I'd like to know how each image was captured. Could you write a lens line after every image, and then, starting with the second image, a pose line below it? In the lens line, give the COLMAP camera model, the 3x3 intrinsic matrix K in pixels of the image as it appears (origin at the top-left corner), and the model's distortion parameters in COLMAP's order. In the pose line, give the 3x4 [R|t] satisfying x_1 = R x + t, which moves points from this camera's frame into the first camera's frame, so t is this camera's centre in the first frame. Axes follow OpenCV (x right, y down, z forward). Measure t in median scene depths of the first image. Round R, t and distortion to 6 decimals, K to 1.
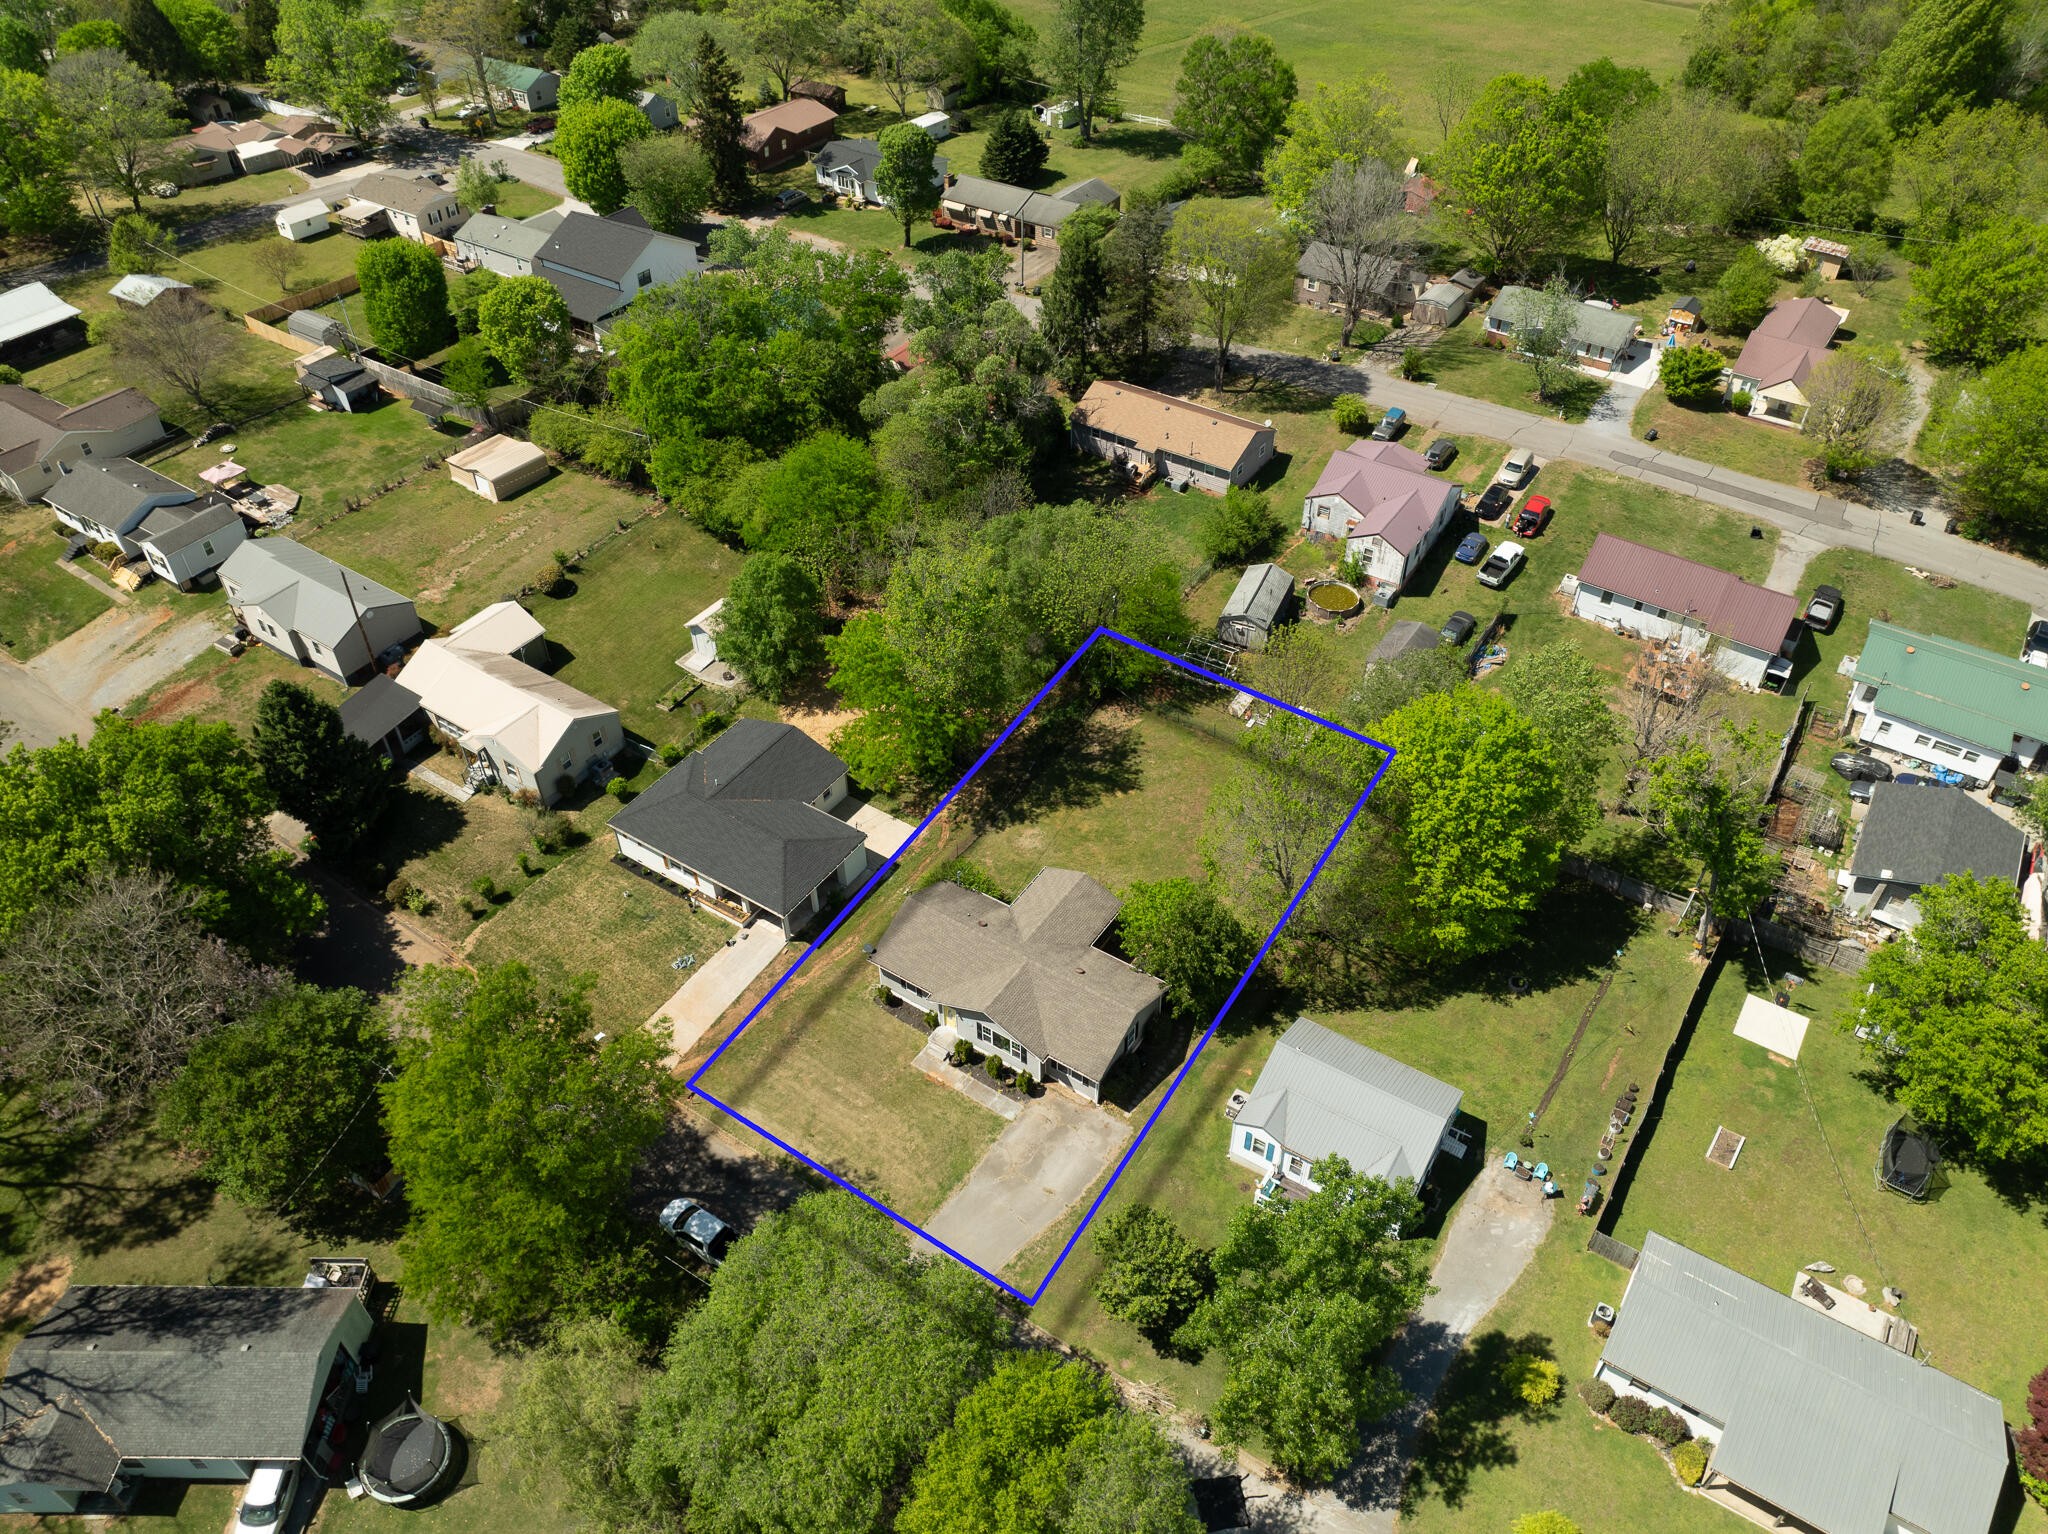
lens RADIAL K [[1451.4, 0, 1034.5], [0, 1451.4, 741.4], [0, 0, 1]] dist [-0.012509, -0.055236]
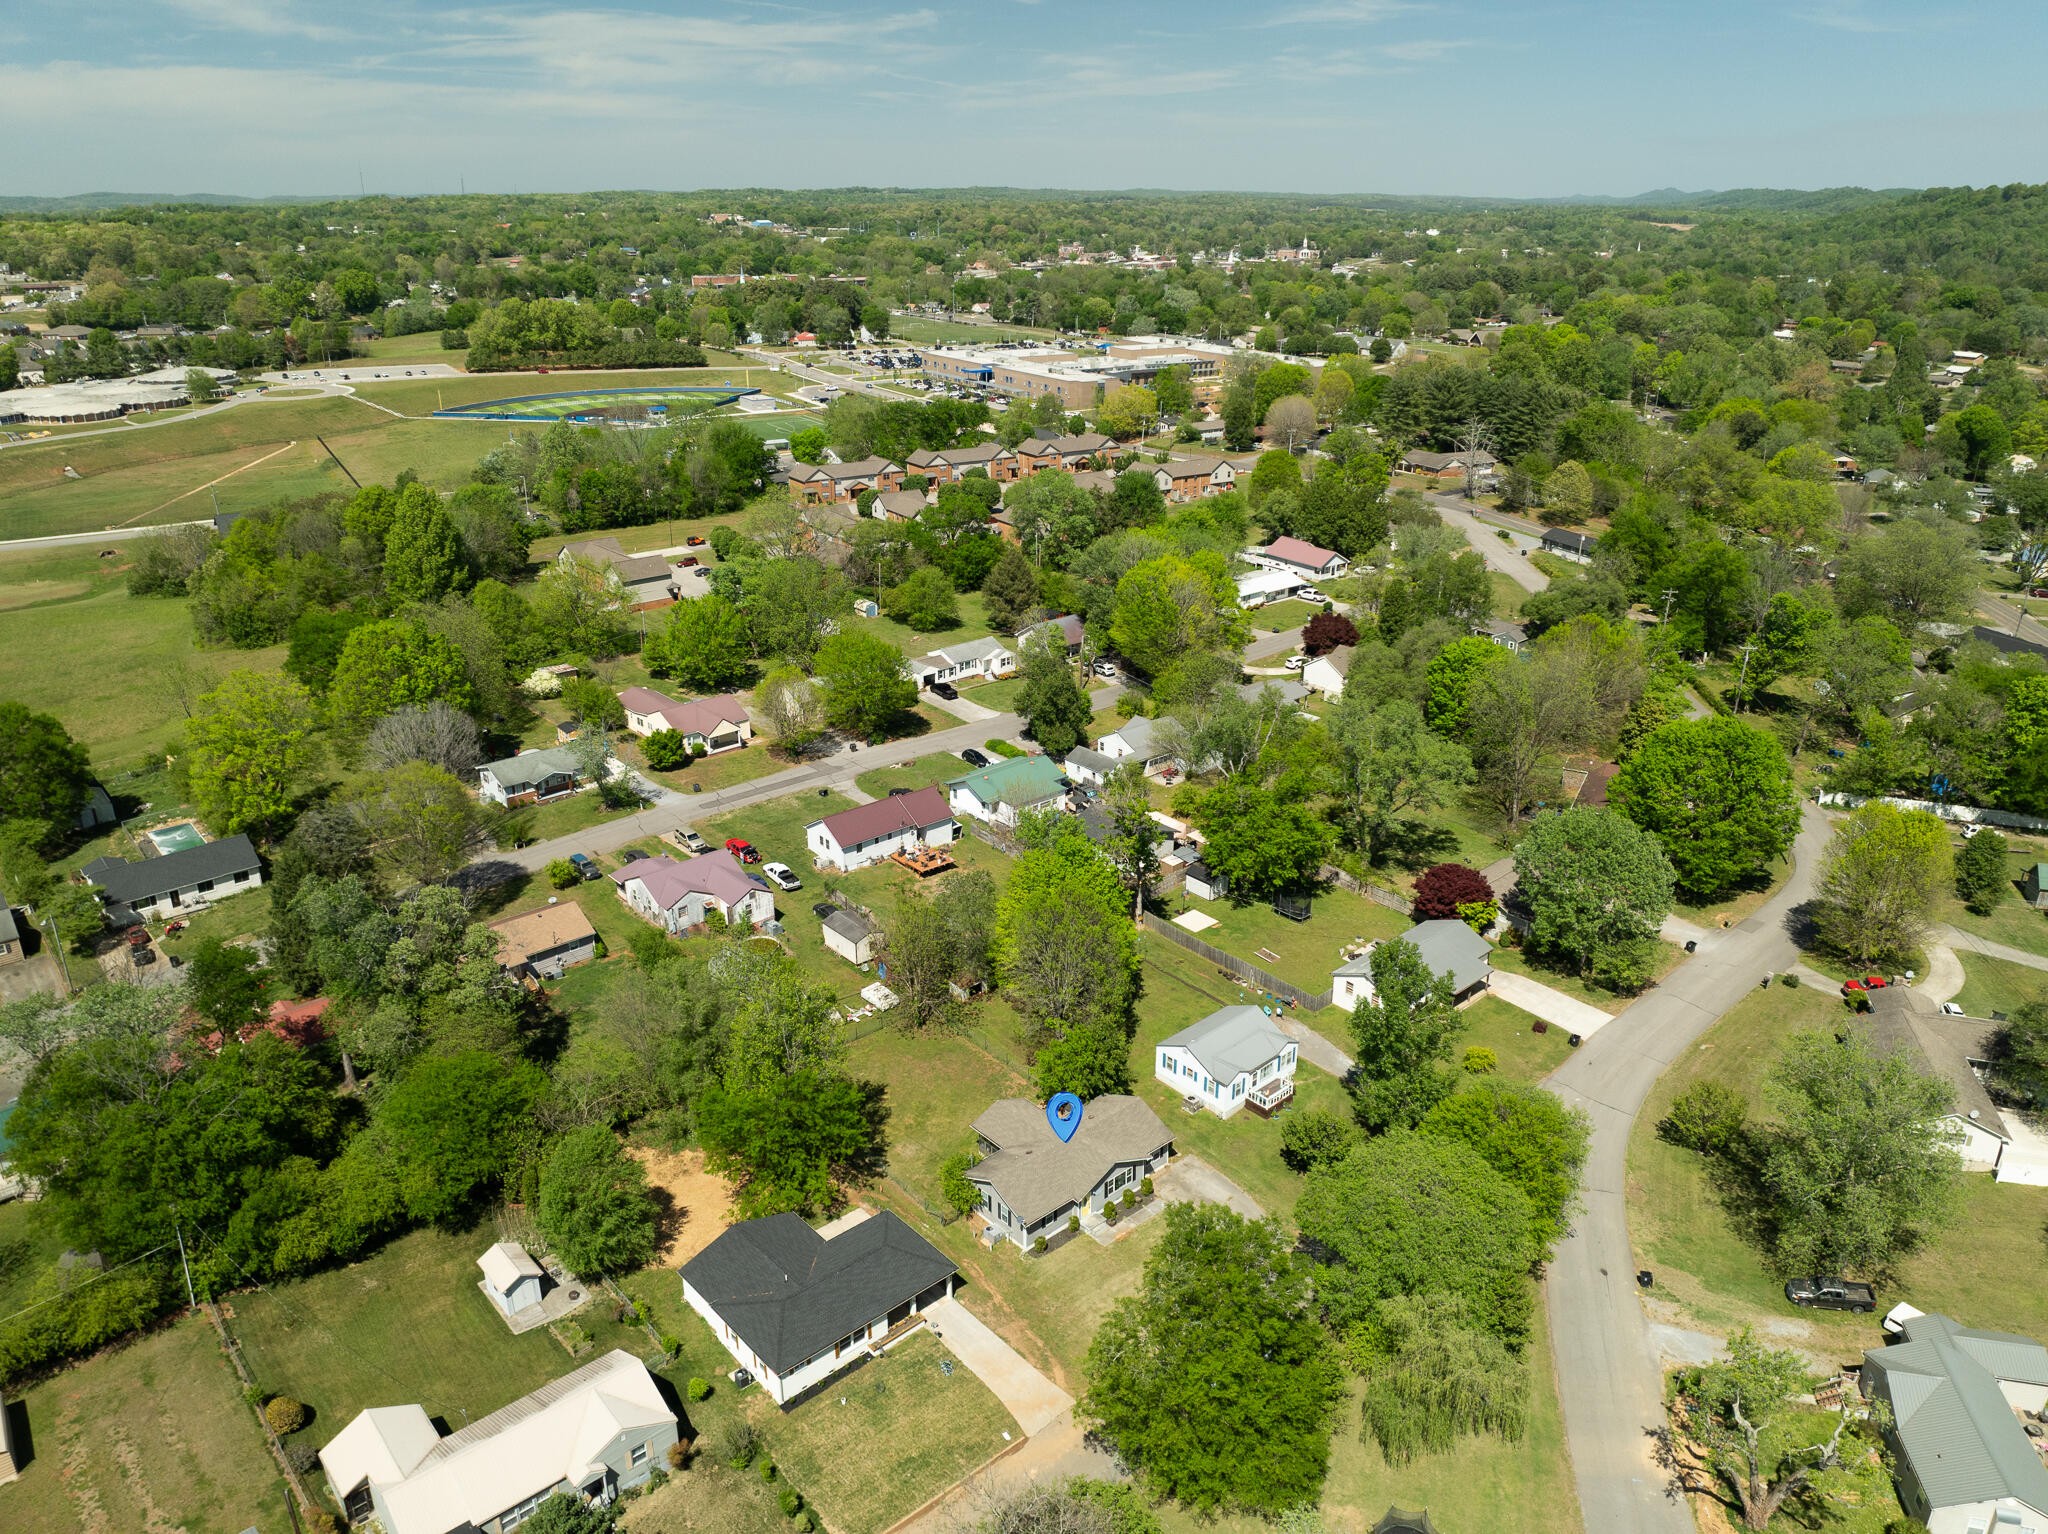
lens RADIAL K [[1451.4, 0, 1034.5], [0, 1451.4, 741.4], [0, 0, 1]] dist [-0.012509, -0.055236]
pose [[0.259167, -0.345808, 0.901803, -0.908202], [0.630583, 0.767821, 0.113209, -0.253763], [-0.731572, 0.539322, 0.417054, 0.211931]]
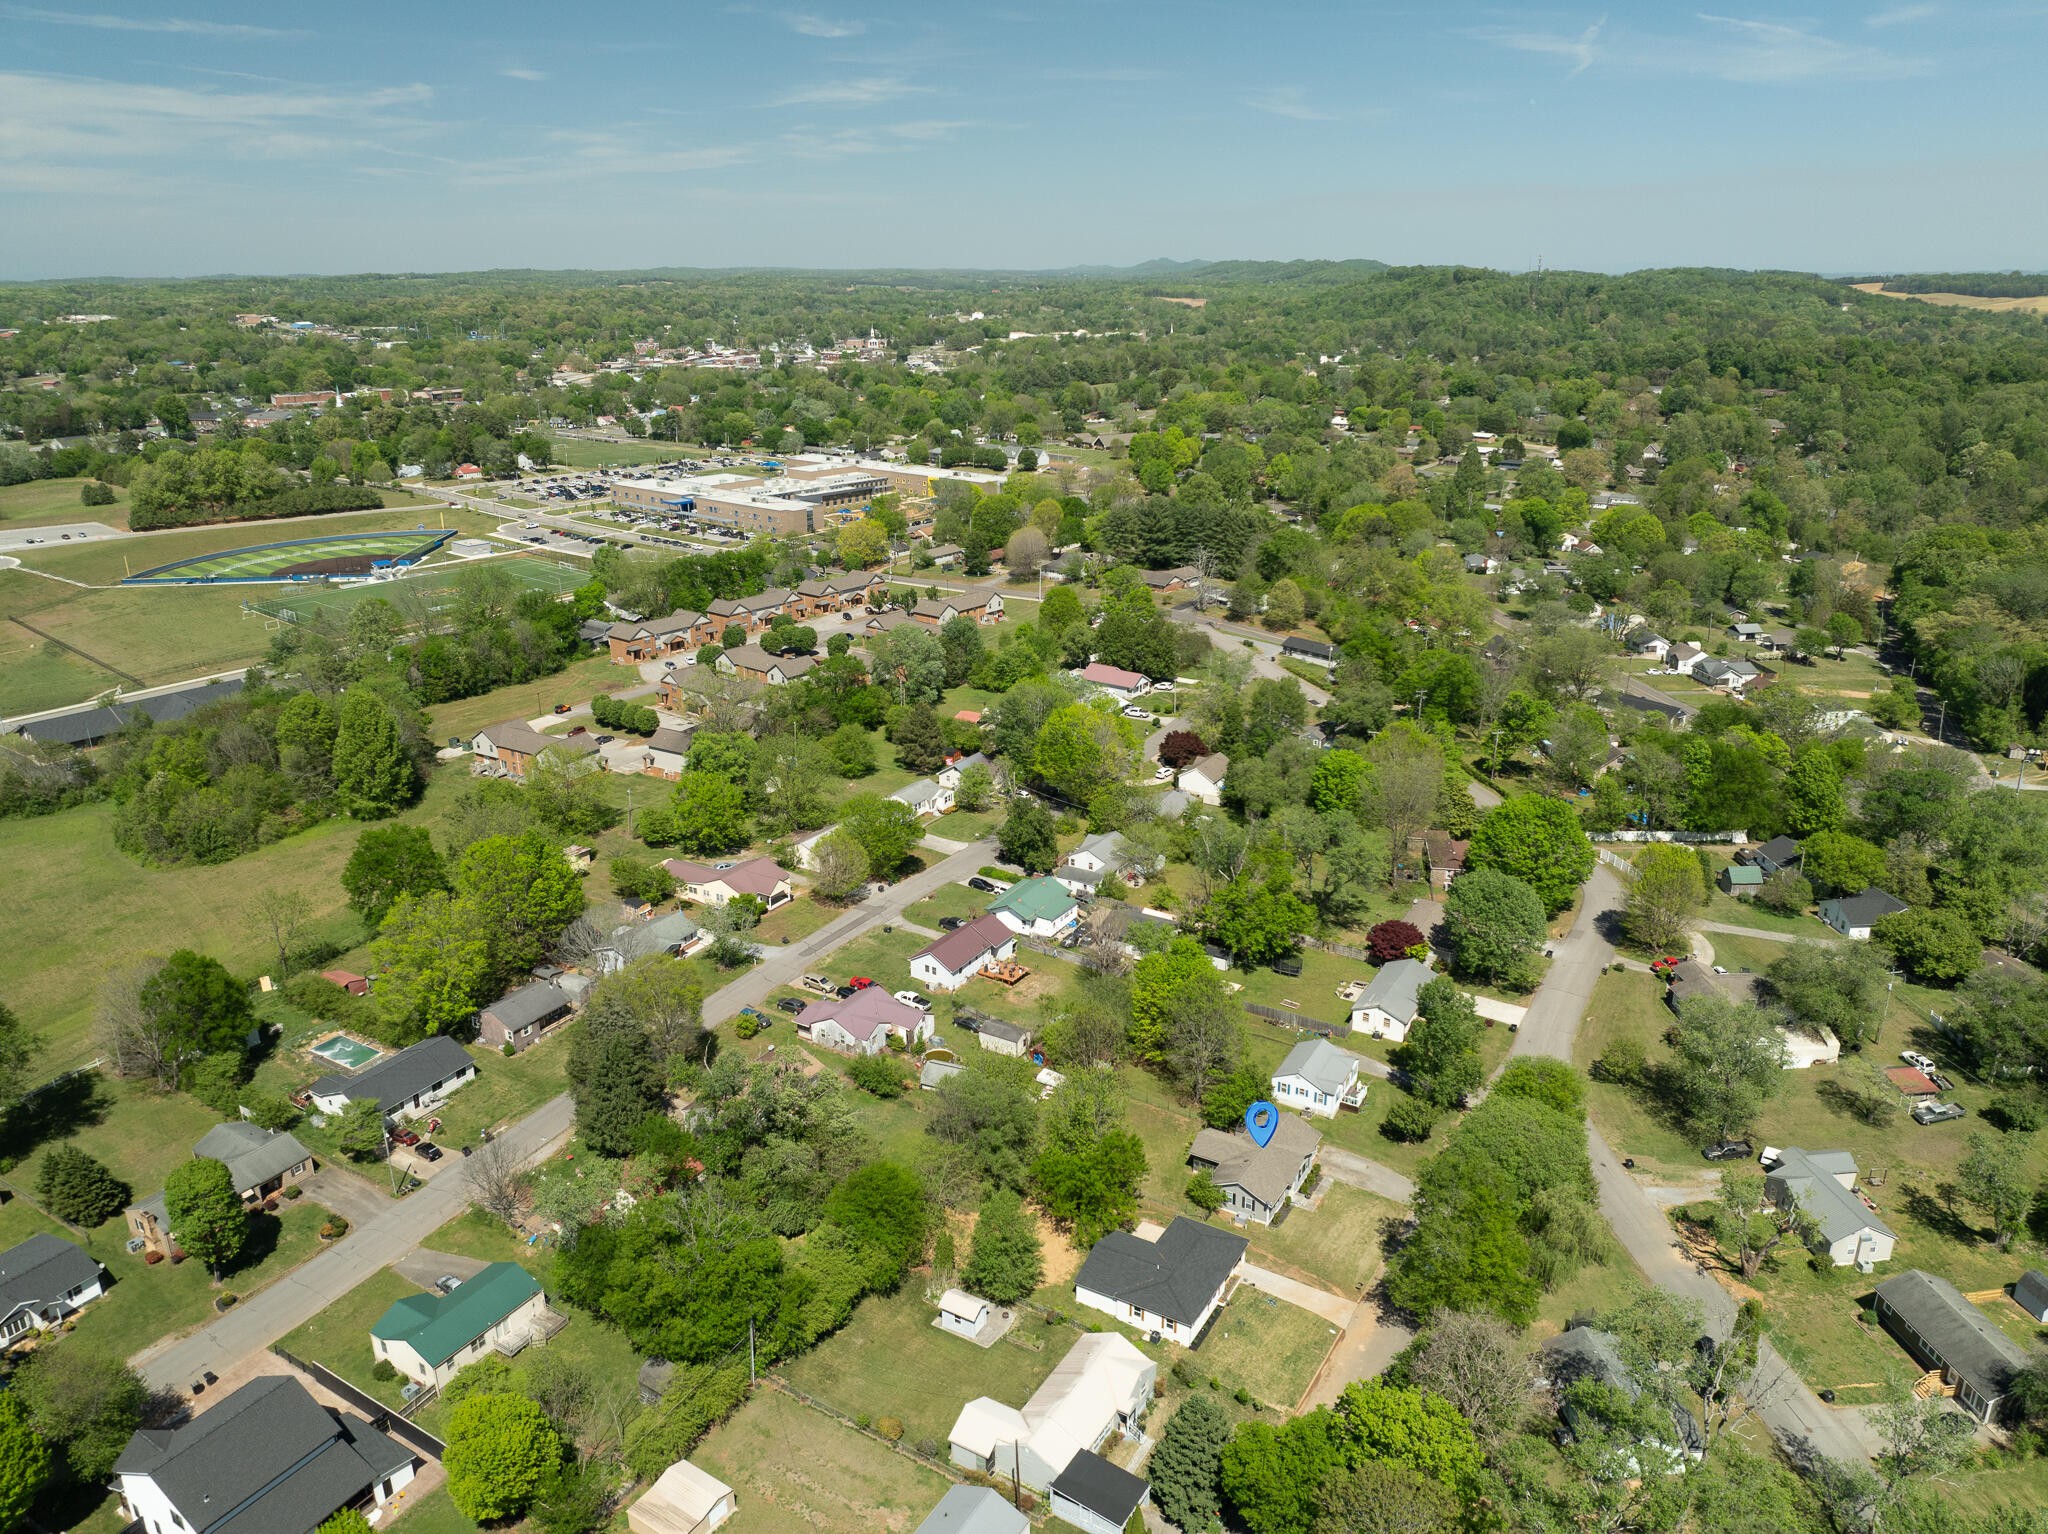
lens RADIAL K [[1451.4, 0, 1034.5], [0, 1451.4, 741.4], [0, 0, 1]] dist [-0.012509, -0.055236]
pose [[-0.049378, -0.315606, 0.947605, -1.388702], [0.655266, 0.705797, 0.269215, -0.805393], [-0.753782, 0.634227, 0.171955, 0.446289]]
